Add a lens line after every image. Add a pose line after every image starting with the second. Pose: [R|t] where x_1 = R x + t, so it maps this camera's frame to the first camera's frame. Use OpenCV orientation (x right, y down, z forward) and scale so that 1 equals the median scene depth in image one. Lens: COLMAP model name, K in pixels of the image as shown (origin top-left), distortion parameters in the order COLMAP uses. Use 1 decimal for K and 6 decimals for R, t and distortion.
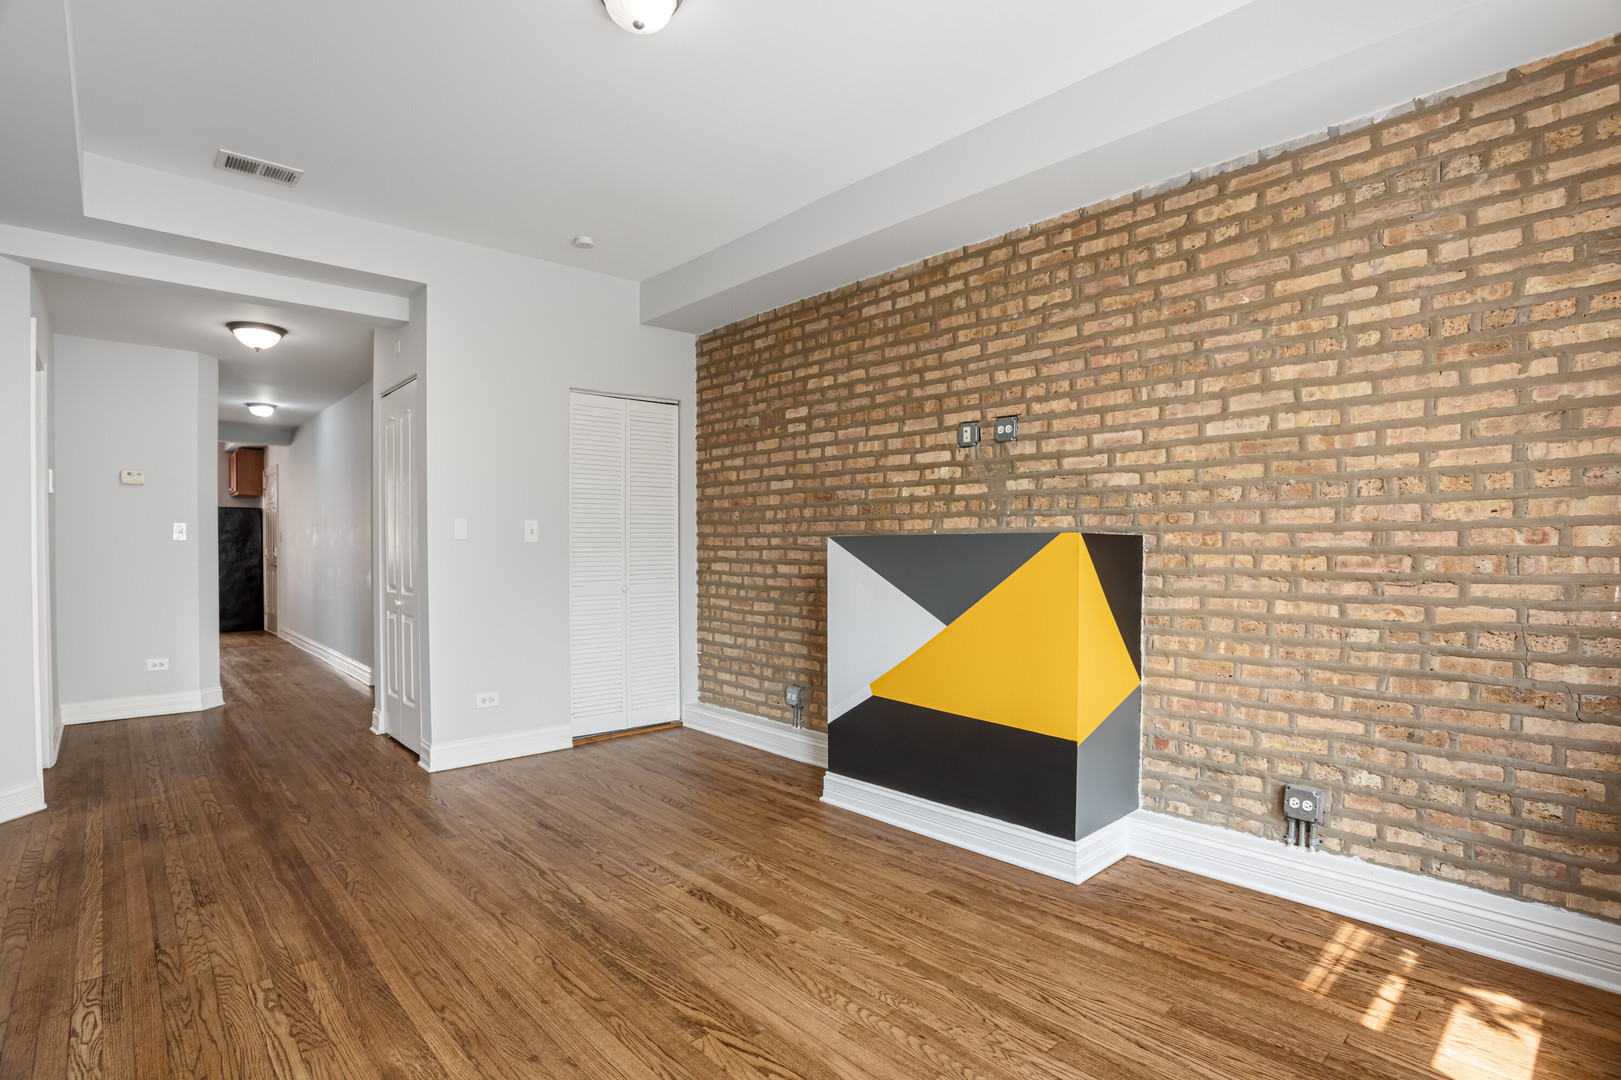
lens RADIAL K [[807.3, 0, 800.6], [0, 807.3, 554.2], [0, 0, 1]] dist [-0.066765, 0.025536]
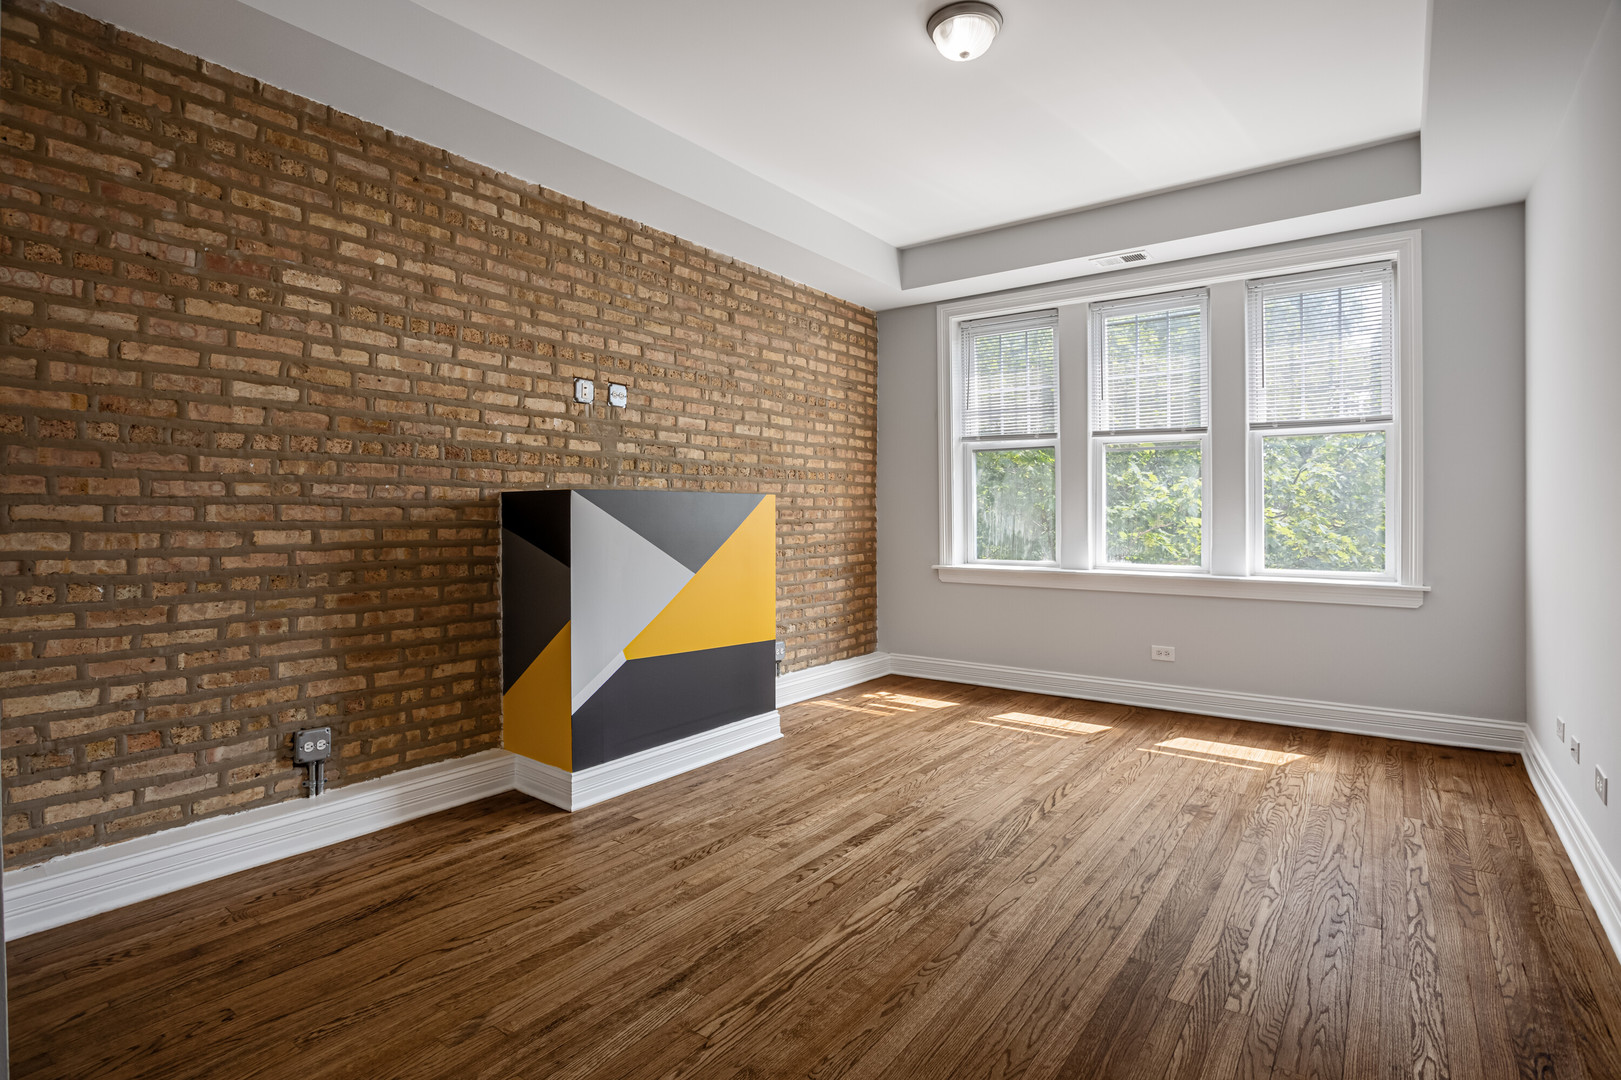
lens RADIAL K [[810.3, 0, 810.4], [0, 810.3, 490.8], [0, 0, 1]] dist [-0.023124, 0.001312]
pose [[-0.196594, 0.022026, 0.980237, -0.832893], [0.003696, 0.999757, -0.021723, -0.001678], [-0.980478, -0.000648, -0.196628, 0.921347]]
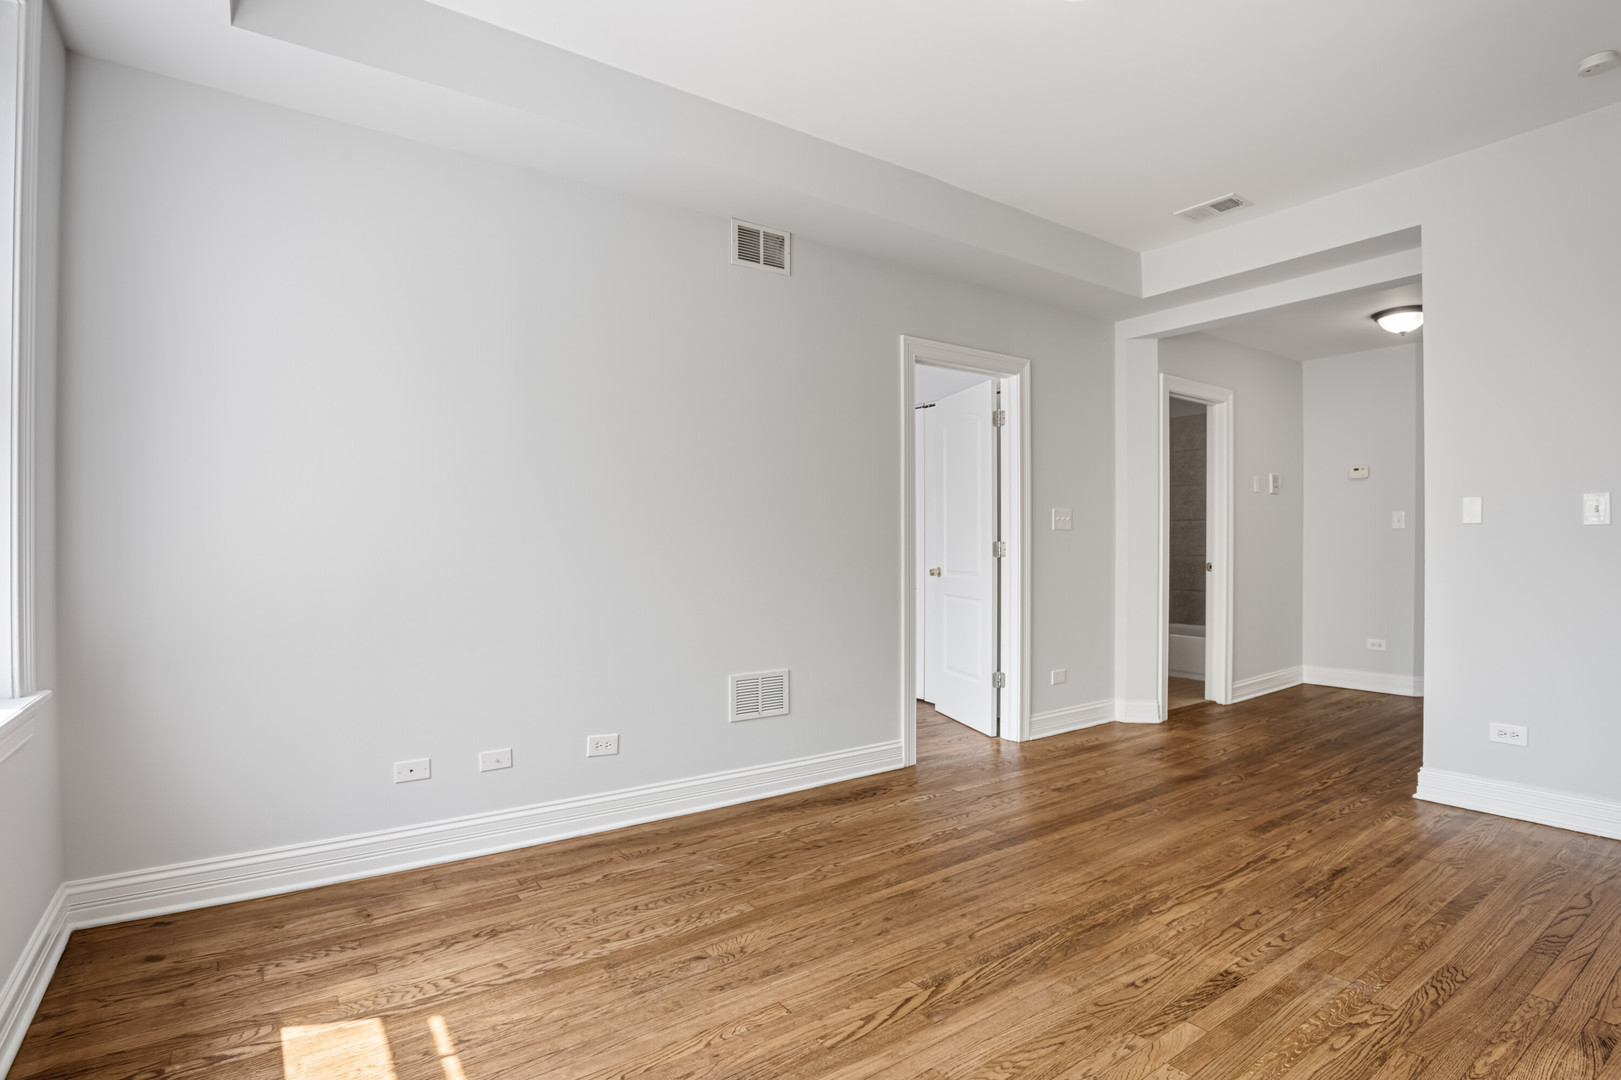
lens RADIAL K [[807.3, 0, 800.6], [0, 807.3, 554.2], [0, 0, 1]] dist [-0.066765, 0.025536]
pose [[-0.125834, 0.015780, -0.991926, 0.492641], [-0.001485, 0.999869, 0.016095, 0.000329], [0.992050, 0.003498, -0.125794, 0.497174]]
